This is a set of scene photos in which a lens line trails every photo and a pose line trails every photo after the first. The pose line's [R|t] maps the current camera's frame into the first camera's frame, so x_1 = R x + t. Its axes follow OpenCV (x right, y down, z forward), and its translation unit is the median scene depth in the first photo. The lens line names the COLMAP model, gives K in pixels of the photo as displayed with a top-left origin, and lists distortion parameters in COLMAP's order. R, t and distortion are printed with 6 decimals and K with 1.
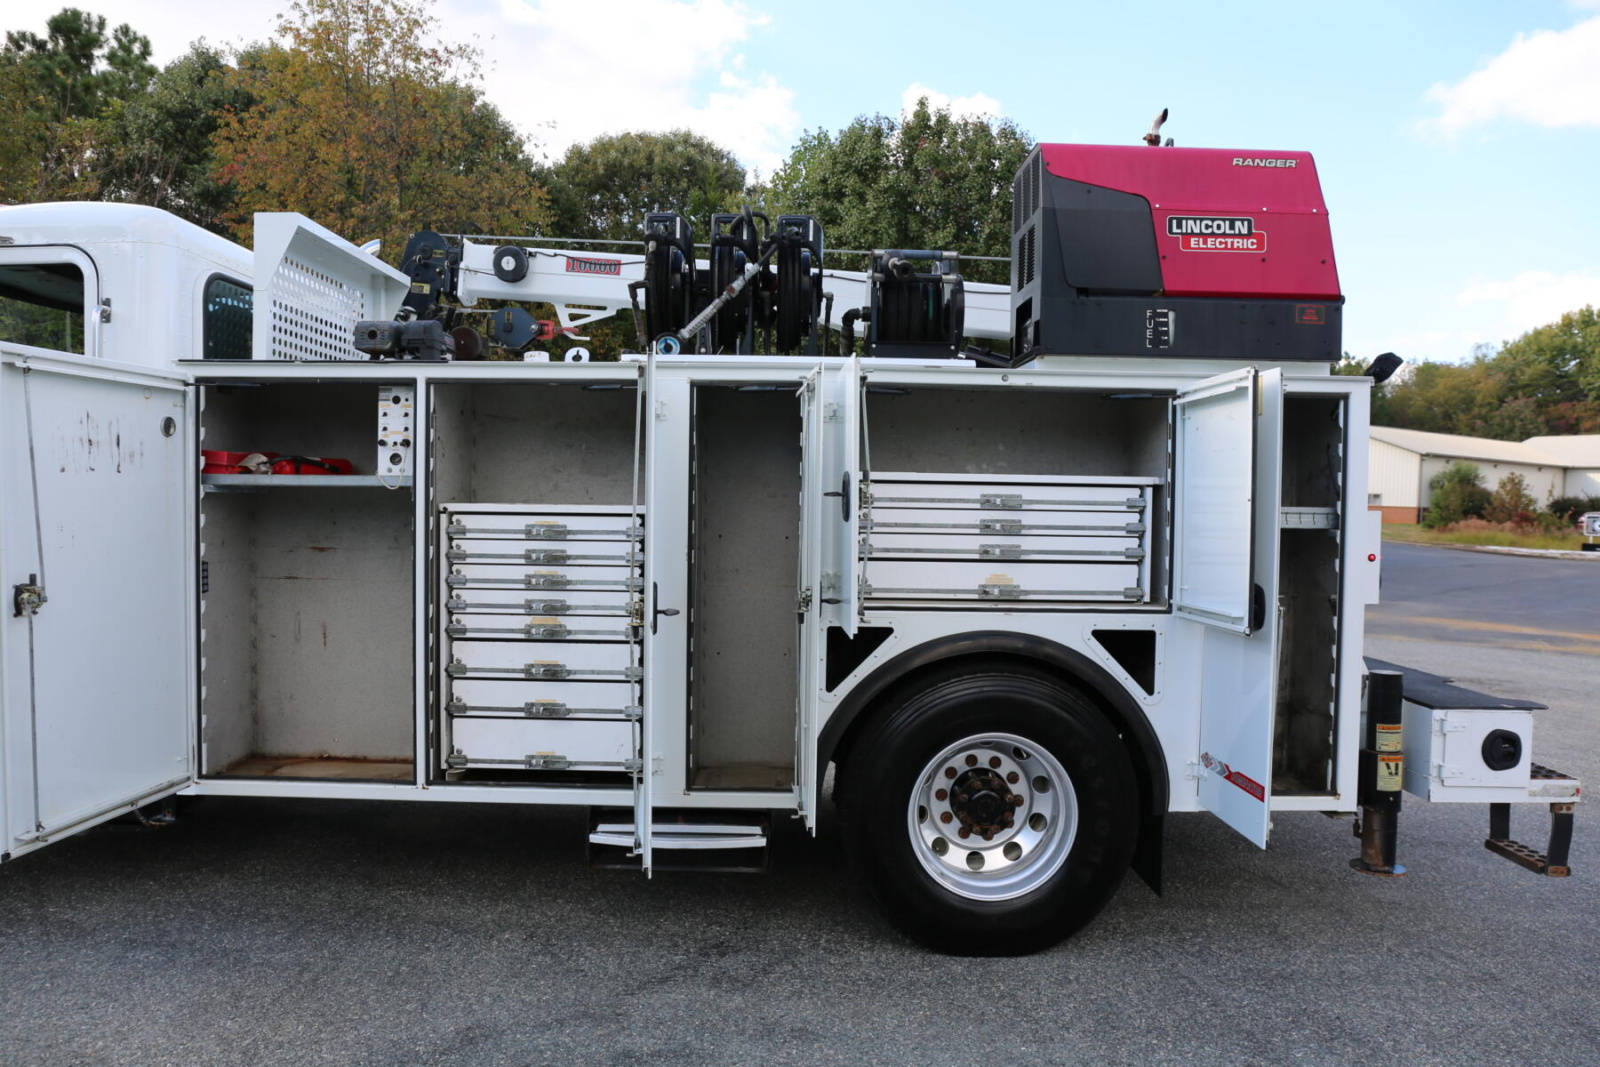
lens RADIAL K [[1086.4, 0, 800.0], [0, 1086.4, 533.5], [0, 0, 1]] dist [-0.104934, 0.080972]
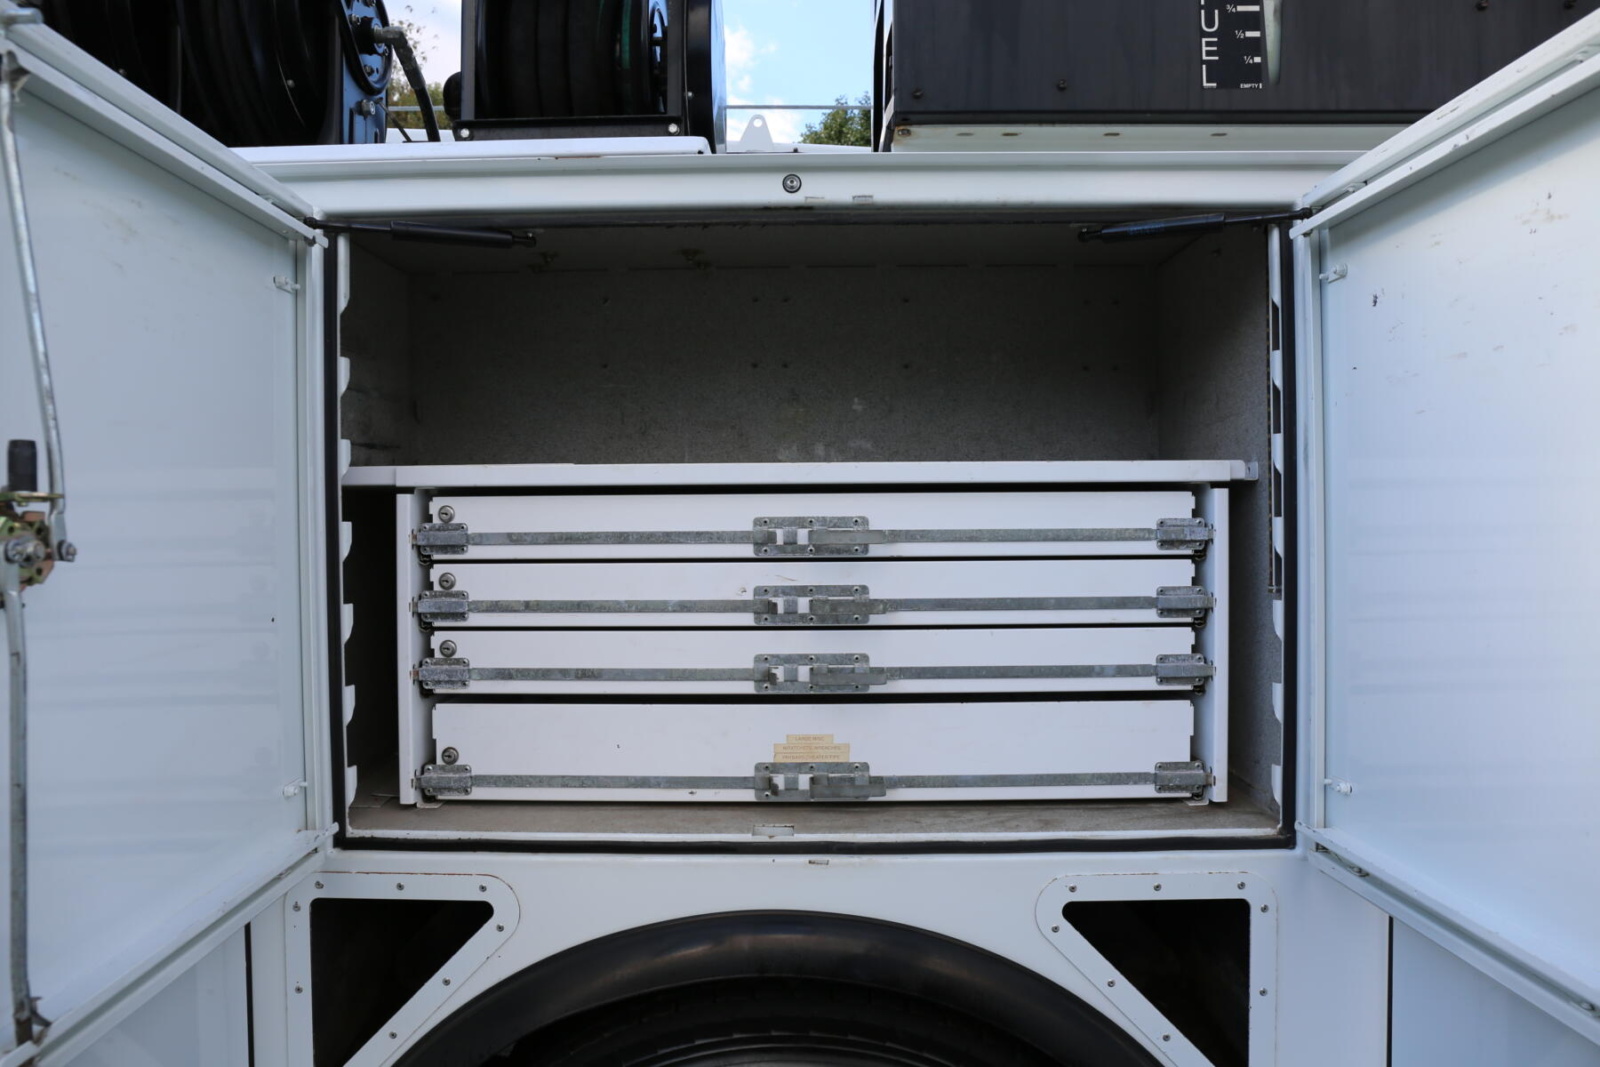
lens RADIAL K [[1086.4, 0, 800.0], [0, 1086.4, 533.5], [0, 0, 1]] dist [-0.104934, 0.080972]
pose [[0.999411, -0.021692, -0.026587, 0.192066], [0.021295, 0.999659, -0.015126, -0.025203], [0.026906, 0.014551, 0.999532, 0.633384]]
